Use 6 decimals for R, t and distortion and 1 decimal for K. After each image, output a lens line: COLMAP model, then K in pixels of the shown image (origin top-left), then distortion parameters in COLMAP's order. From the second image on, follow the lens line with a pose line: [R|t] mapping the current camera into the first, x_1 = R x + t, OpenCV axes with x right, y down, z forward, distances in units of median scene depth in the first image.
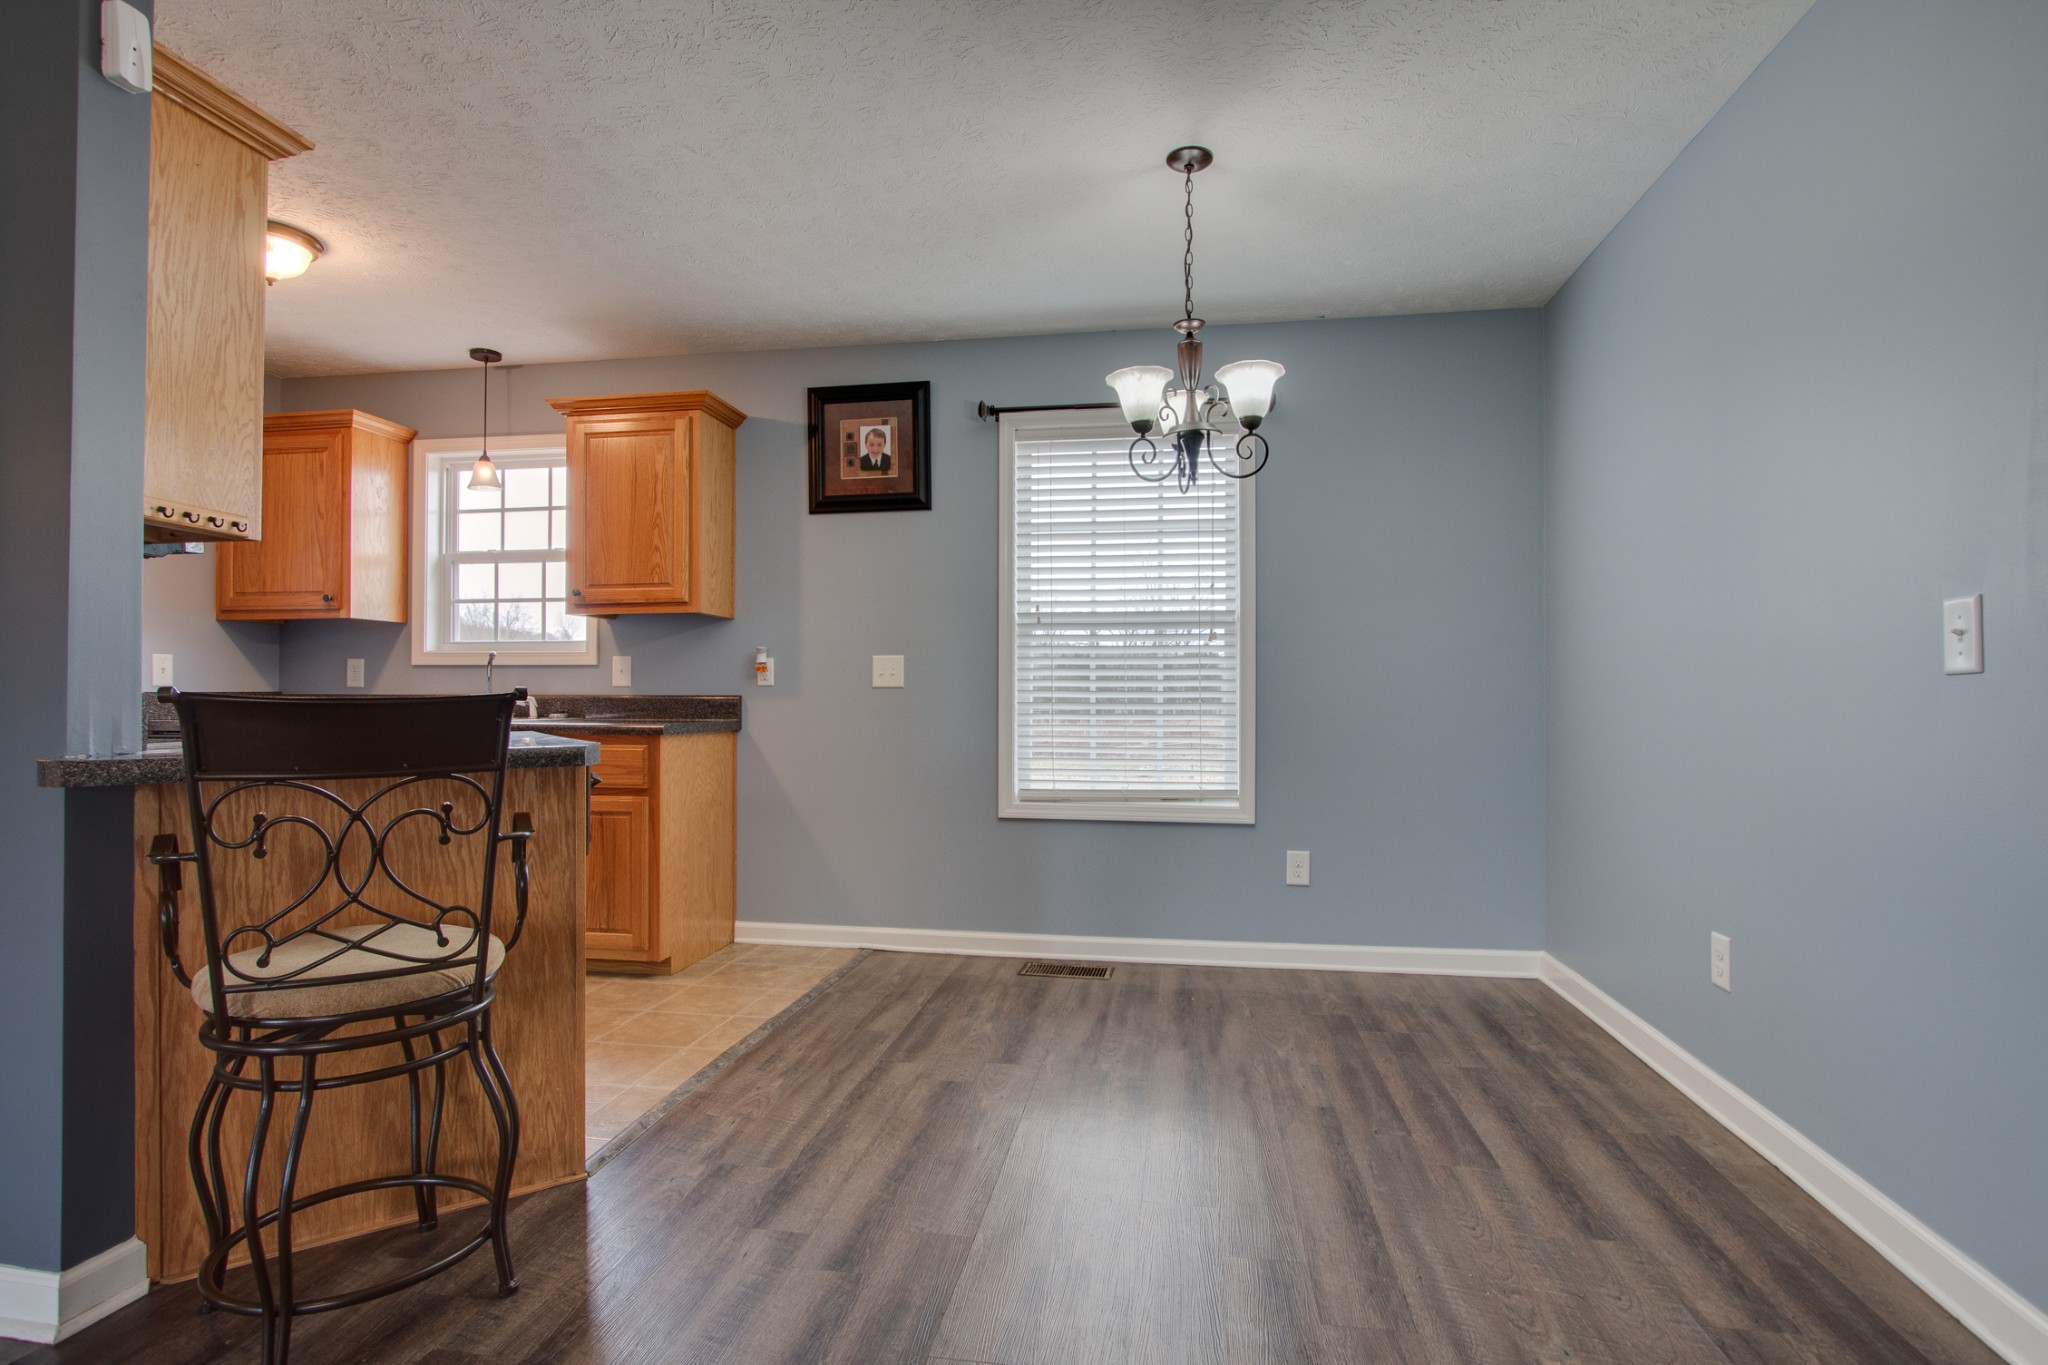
lens RADIAL K [[1020.9, 0, 1024.9], [0, 1020.9, 689.7], [0, 0, 1]] dist [-0.014993, 0.002402]
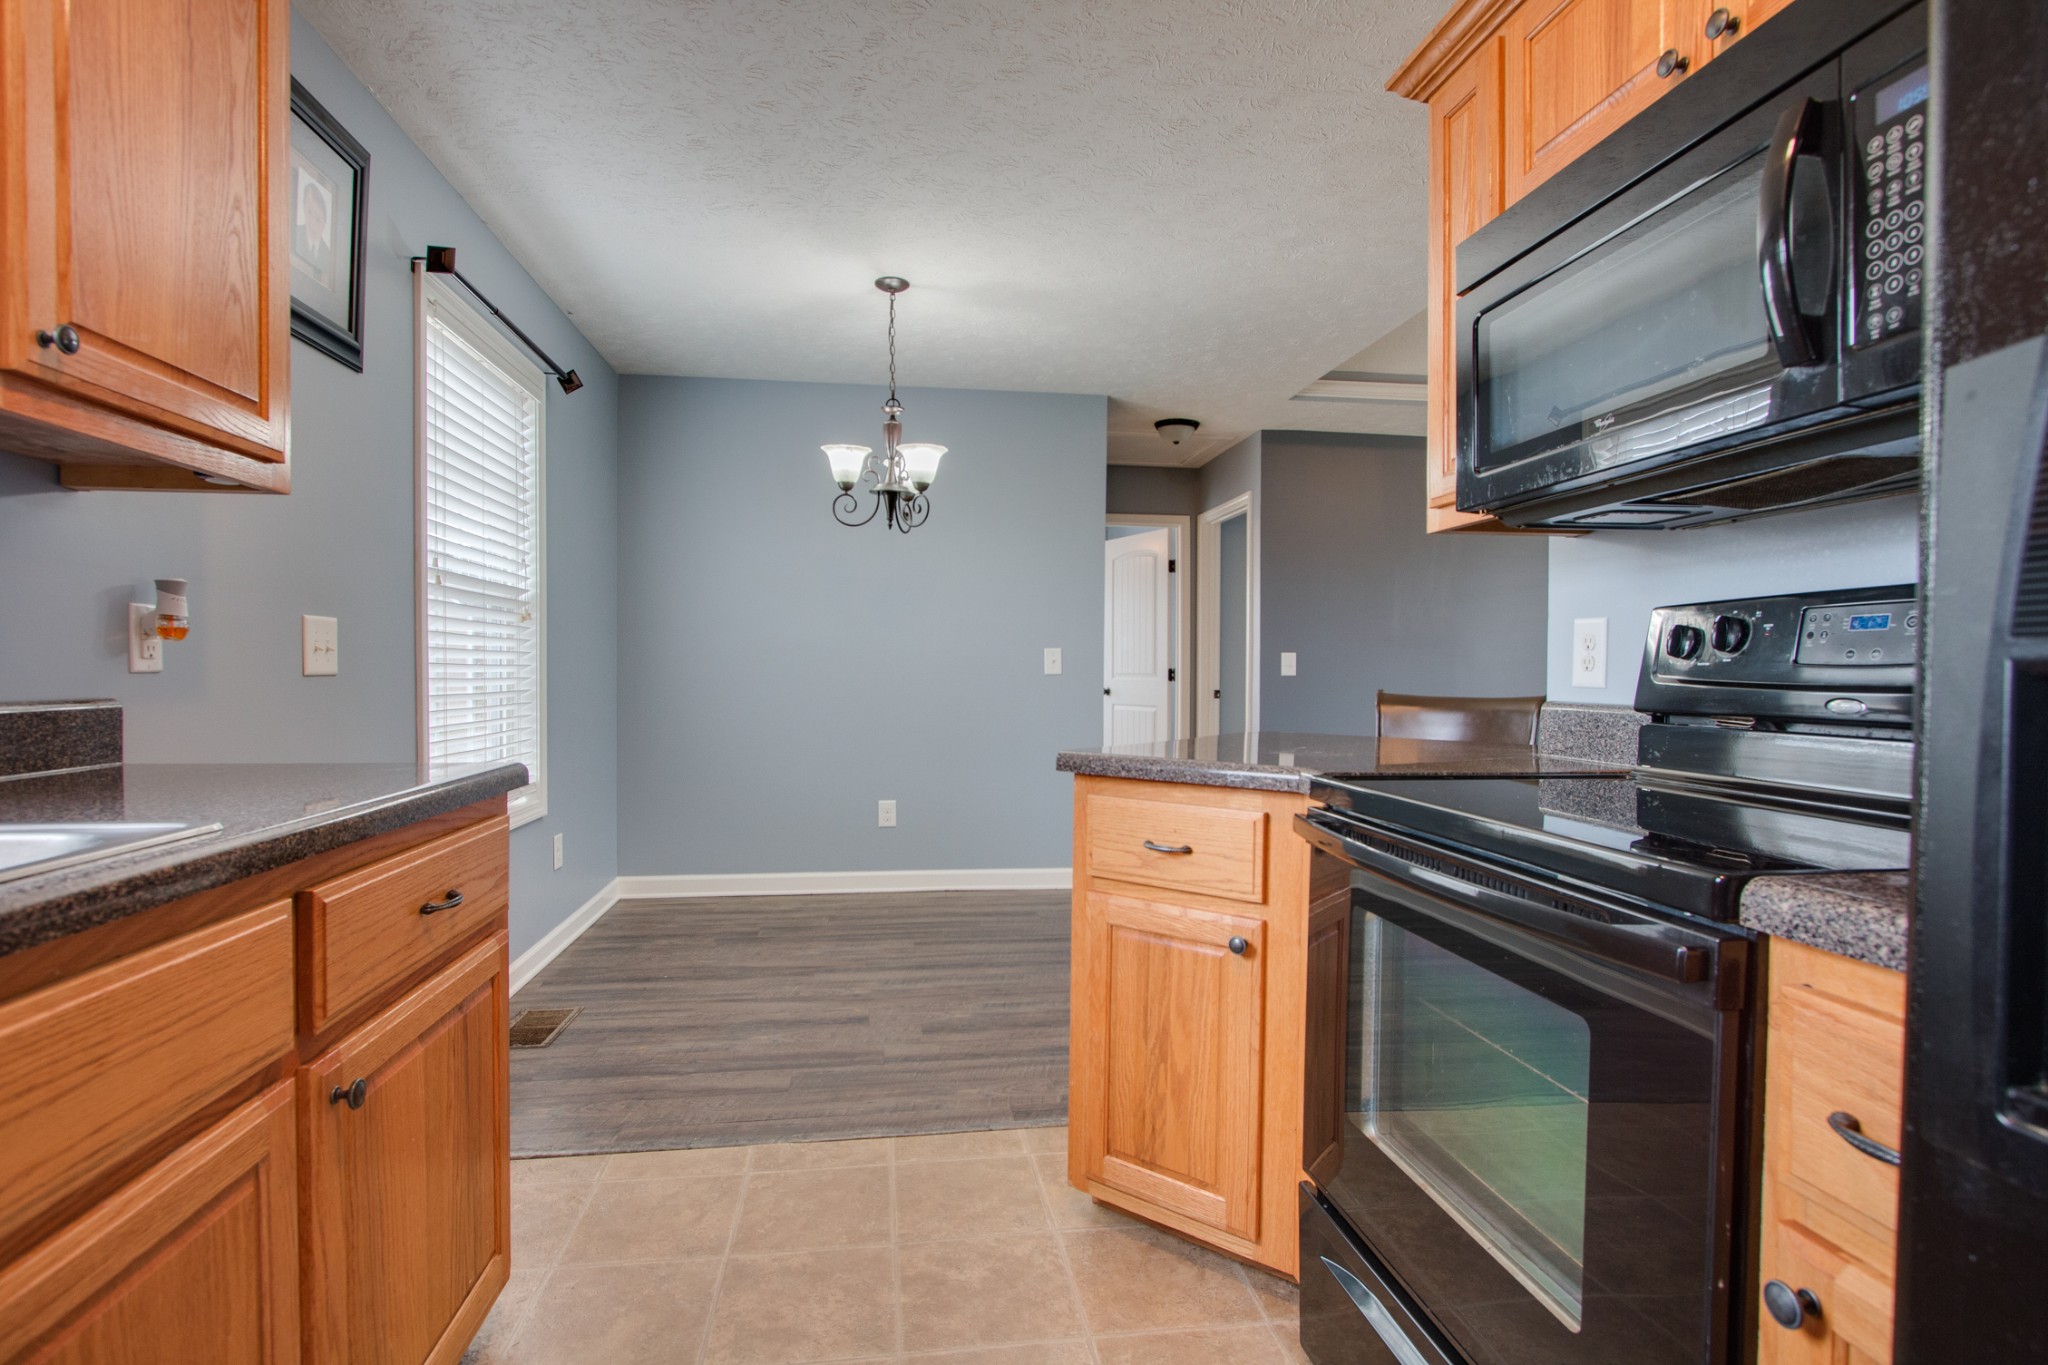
lens RADIAL K [[943.0, 0, 1020.9], [0, 943.0, 681.0], [0, 0, 1]] dist [-0.014734, 0.002225]
pose [[-0.290812, -0.002502, 0.956777, -0.717239], [-0.010273, 0.999947, -0.000507, 0.000809], [-0.956725, -0.009976, -0.290823, 0.790973]]
